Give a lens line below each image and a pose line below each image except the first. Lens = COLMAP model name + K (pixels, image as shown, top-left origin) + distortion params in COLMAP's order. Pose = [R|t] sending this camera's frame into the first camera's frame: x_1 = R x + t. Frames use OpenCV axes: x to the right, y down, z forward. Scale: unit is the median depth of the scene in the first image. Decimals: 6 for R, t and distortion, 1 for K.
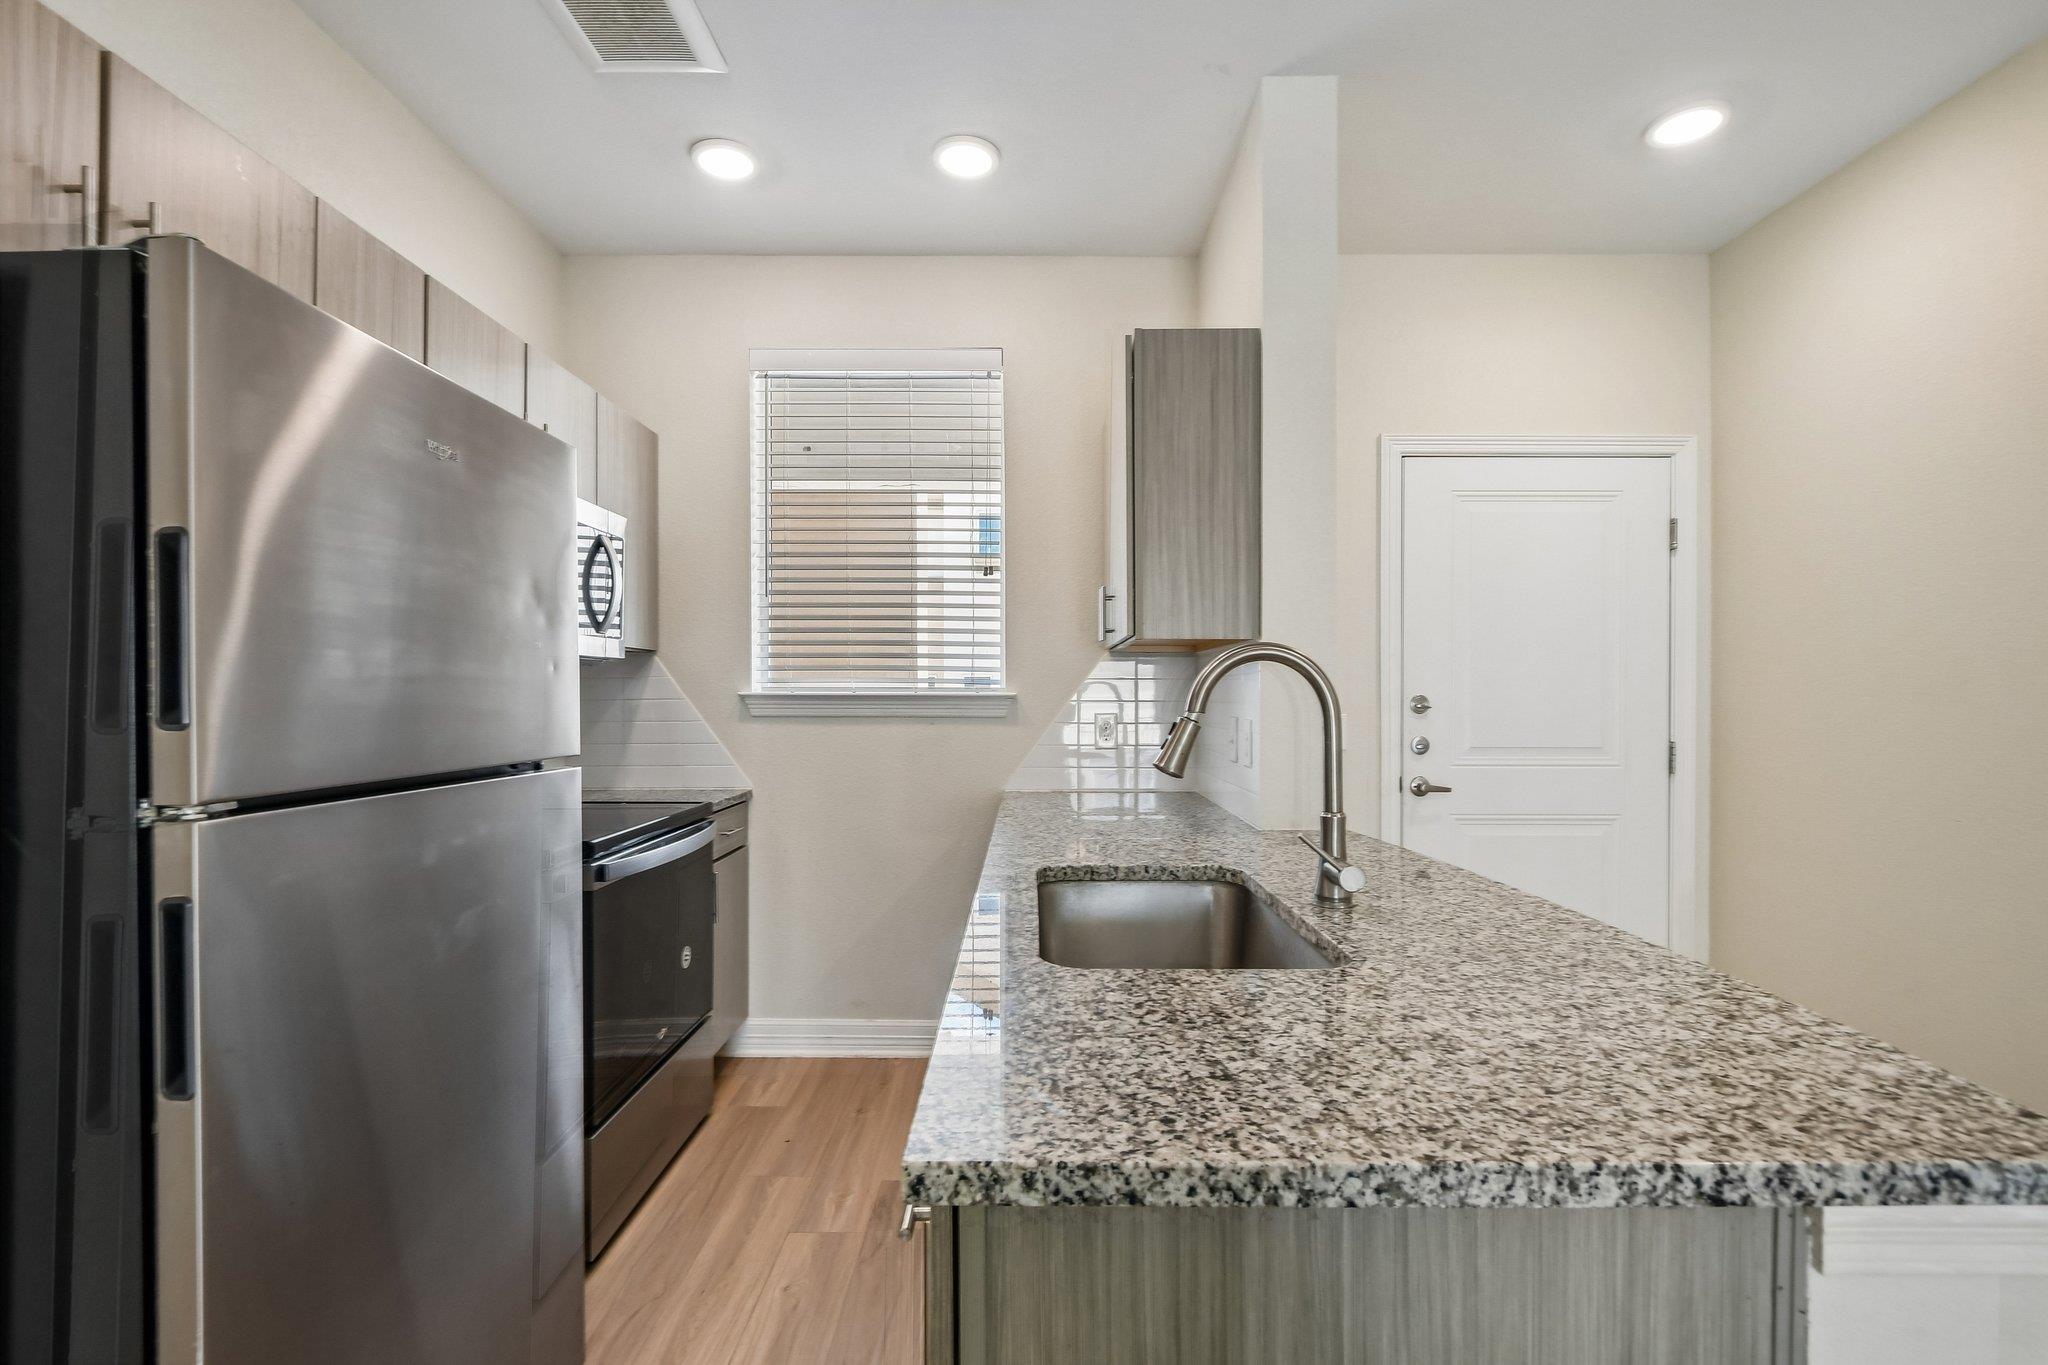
lens RADIAL K [[903.7, 0, 1015.8], [0, 903.7, 702.7], [0, 0, 1]] dist [0.002654, -0.002670]
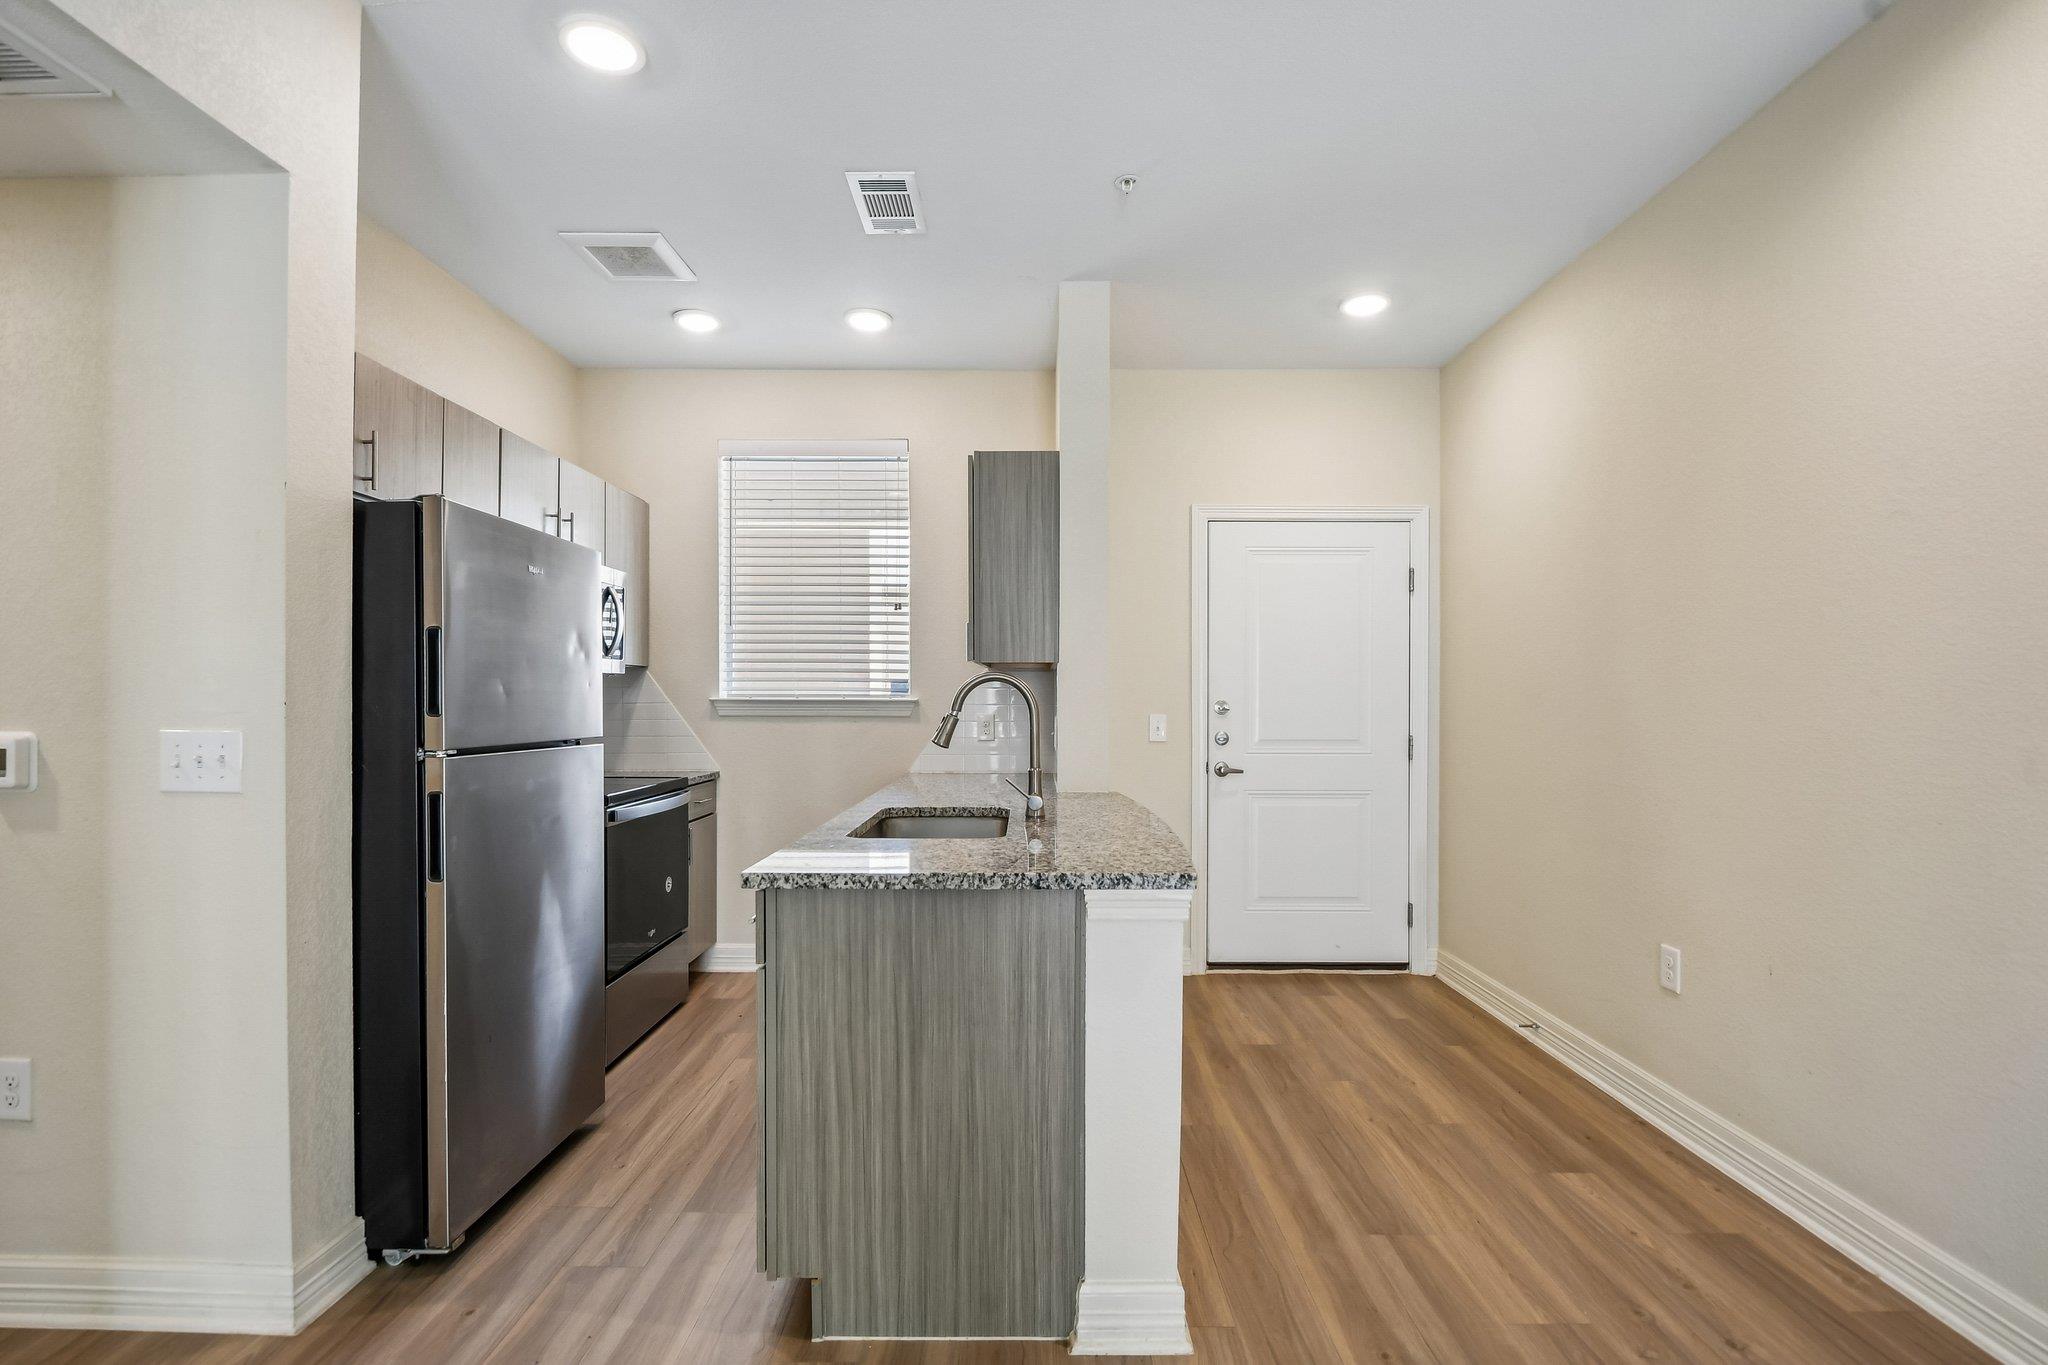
lens RADIAL K [[942.6, 0, 1019.0], [0, 942.6, 703.3], [0, 0, 1]] dist [0.003574, -0.001048]
pose [[0.999999, 0.001144, -0.000696, 0.211723], [-0.001146, 0.999994, -0.003308, 0.001069], [0.000692, 0.003309, 0.999994, -0.547674]]
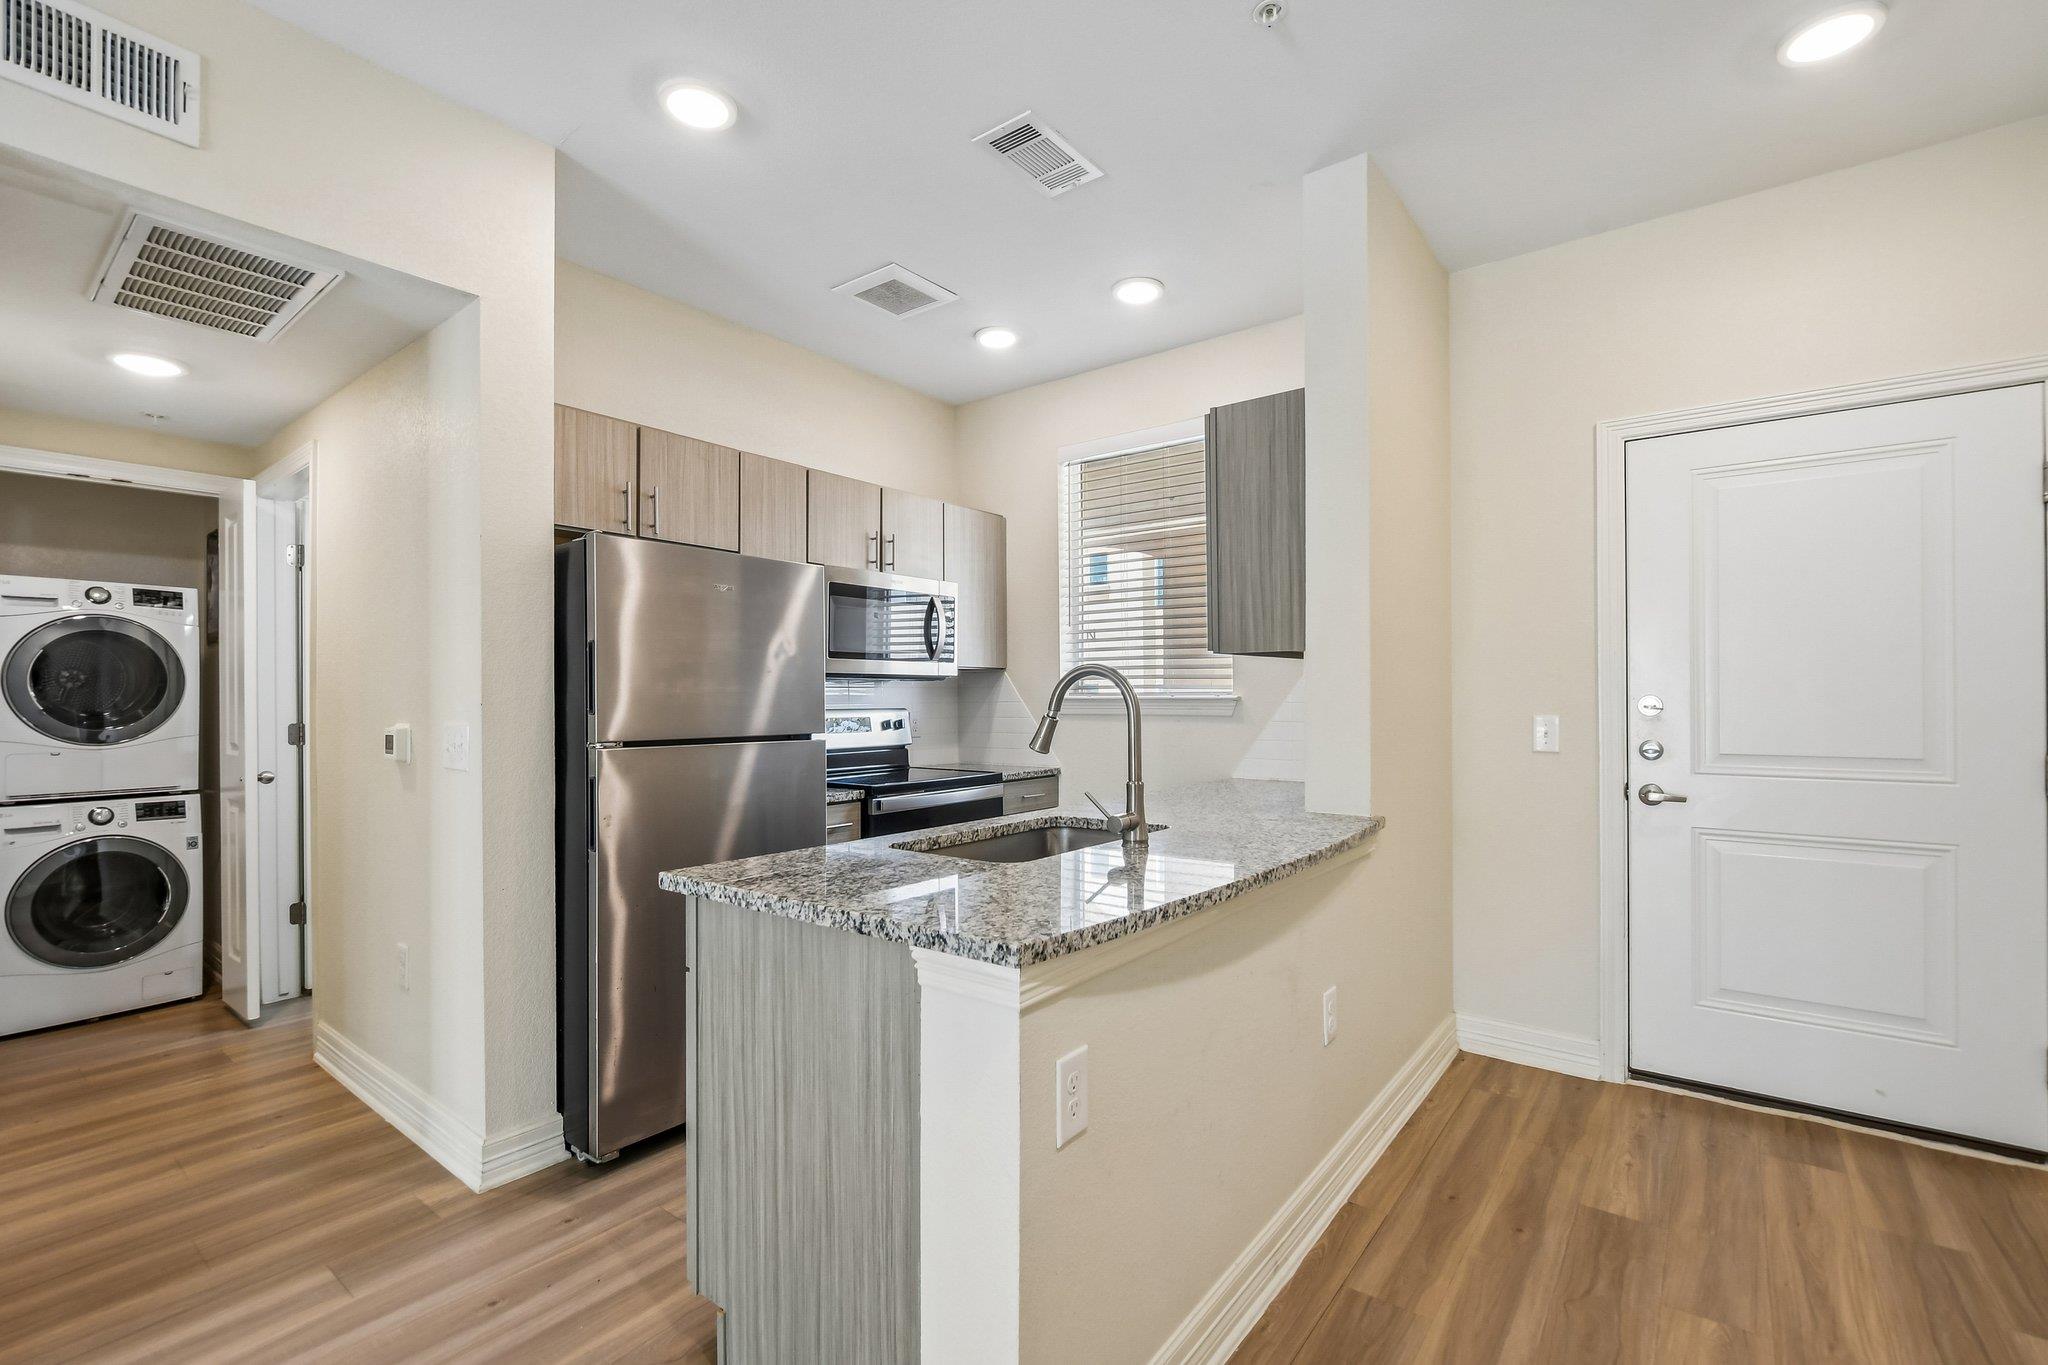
lens RADIAL K [[903.7, 0, 1049.0], [0, 903.7, 694.2], [0, 0, 1]] dist [0.002654, -0.002670]
pose [[0.801427, -0.007383, -0.598047, 0.726516], [0.001442, 0.999945, -0.010412, -0.001312], [0.598091, 0.007483, 0.801394, -0.147003]]
